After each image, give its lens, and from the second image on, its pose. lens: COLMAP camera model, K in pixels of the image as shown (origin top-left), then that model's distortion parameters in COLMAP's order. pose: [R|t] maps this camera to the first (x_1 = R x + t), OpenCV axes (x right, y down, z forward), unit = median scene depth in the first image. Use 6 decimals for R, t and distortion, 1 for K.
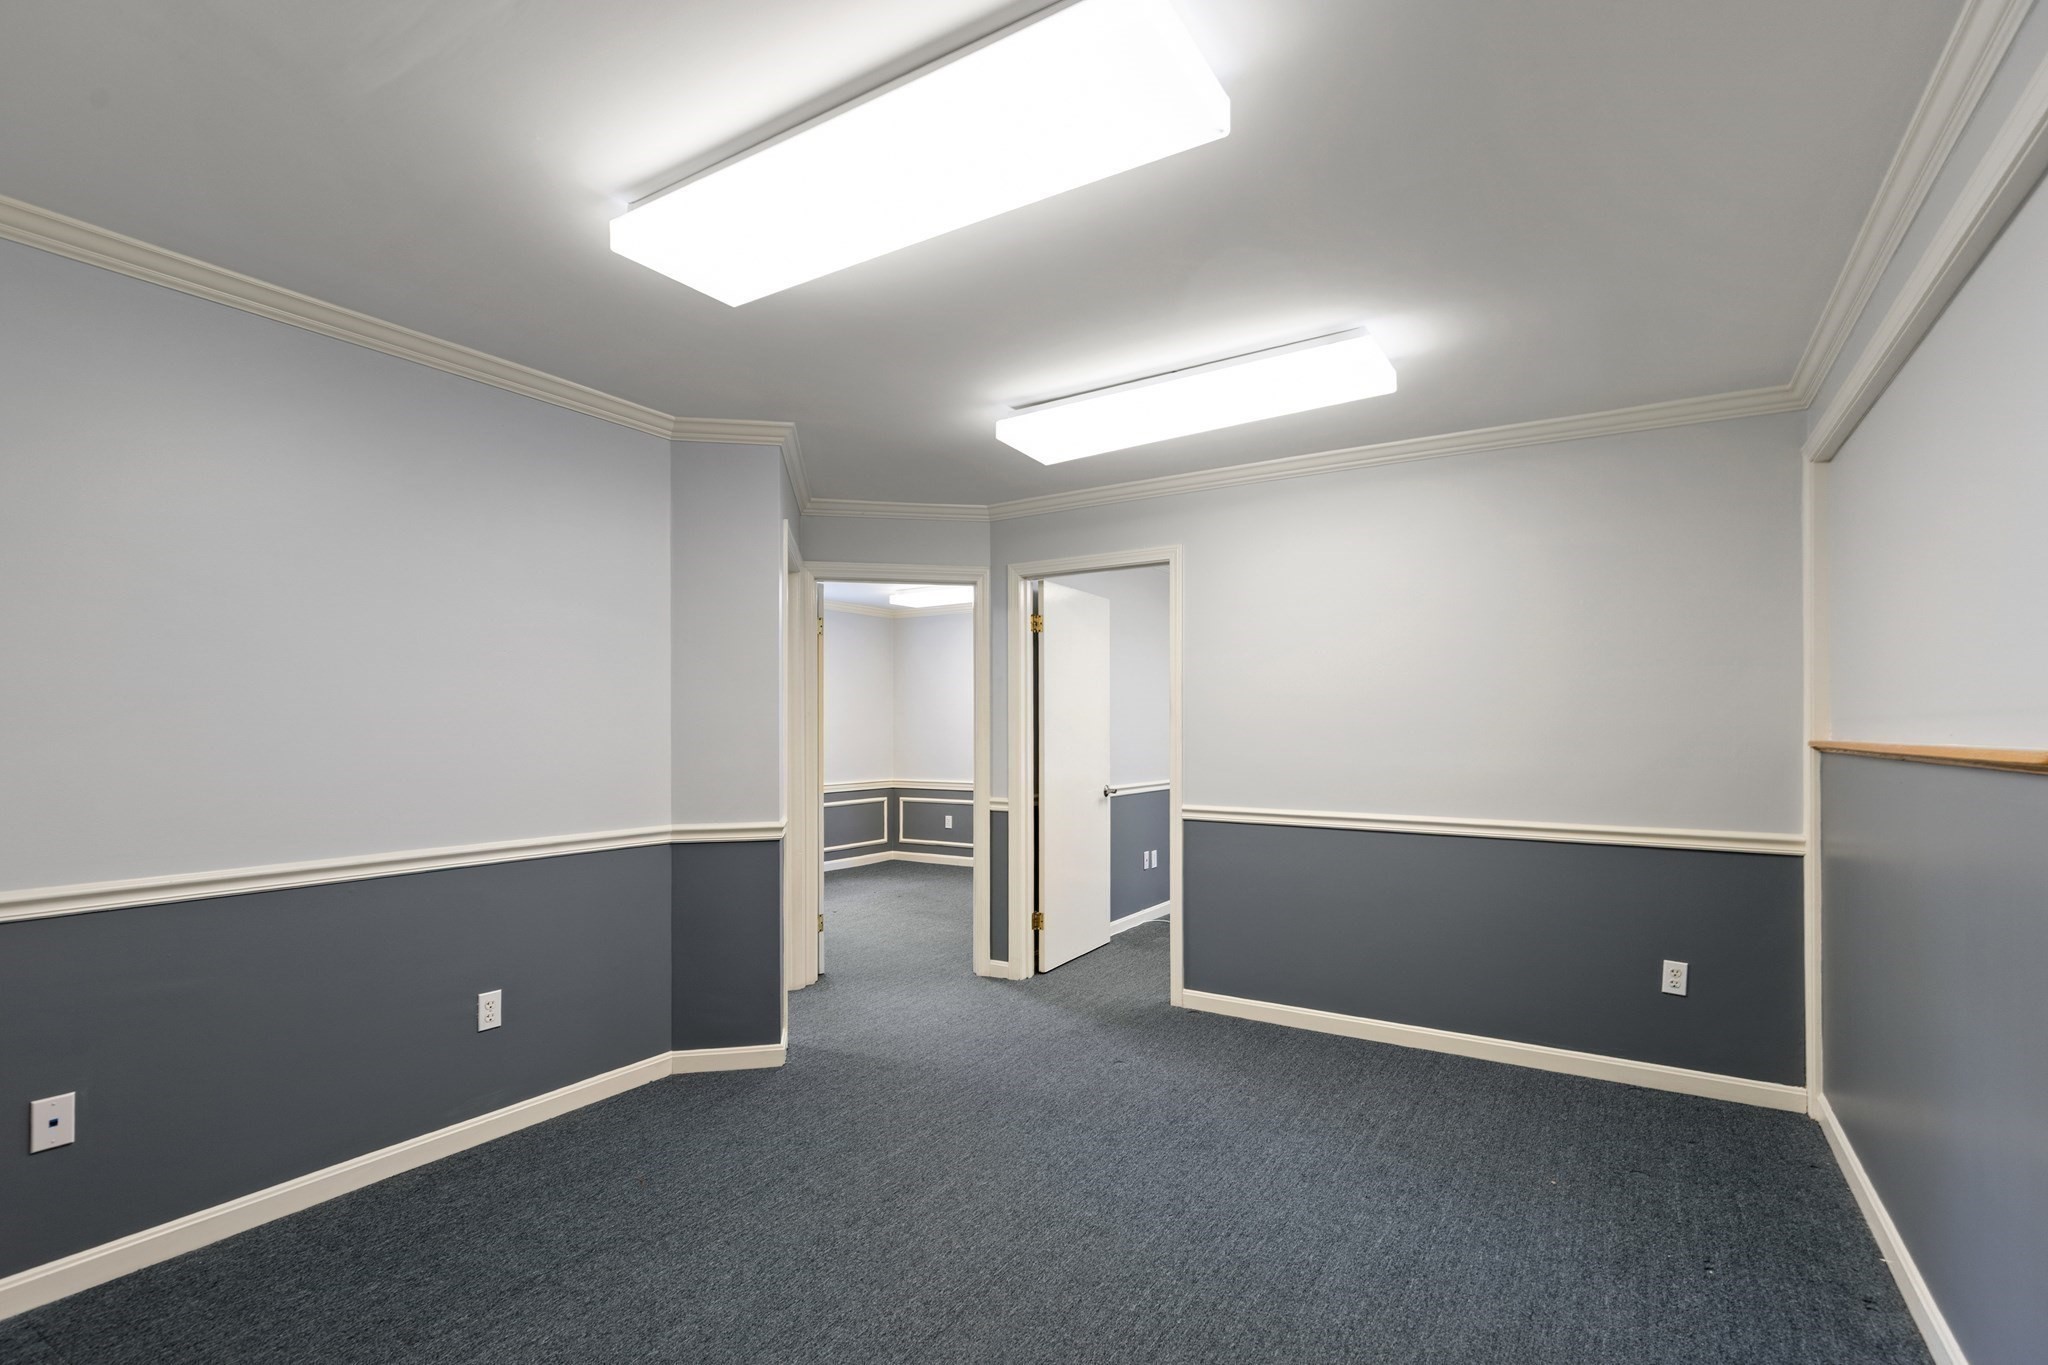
lens RADIAL K [[941.6, 0, 1030.6], [0, 941.6, 711.2], [0, 0, 1]] dist [0.002777, -0.000394]
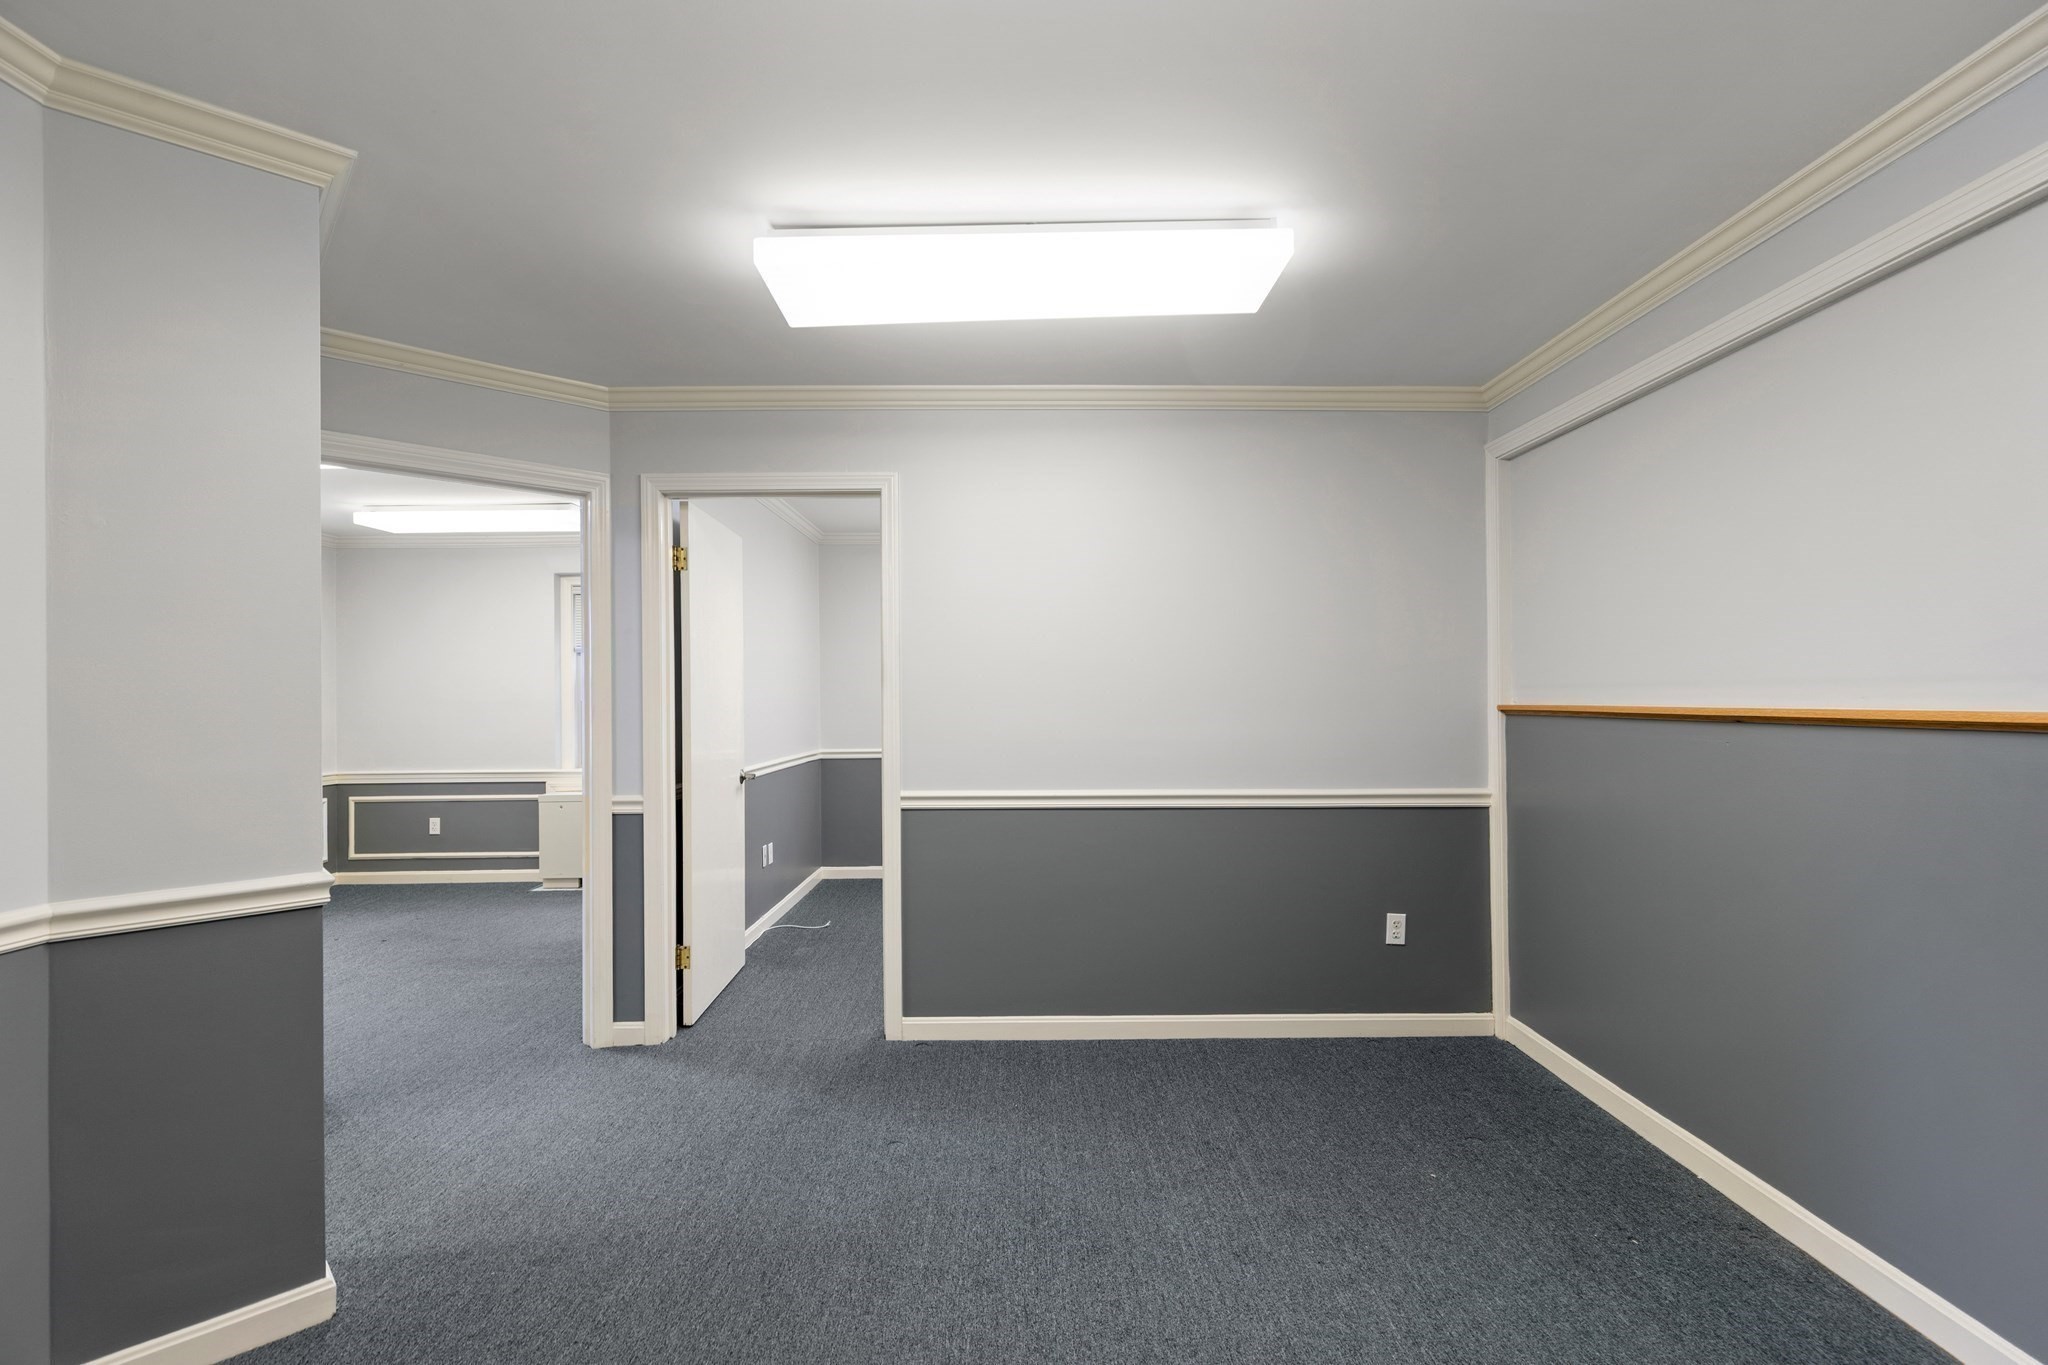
lens RADIAL K [[917.0, 0, 1024.0], [0, 917.0, 682.5], [0, 0, 1]] dist [0.005109, -0.000501]
pose [[0.842274, 0.002756, 0.539043, -0.184506], [-0.003467, 0.999994, 0.000306, 0.004704], [-0.539039, -0.002127, 0.842278, 0.286128]]
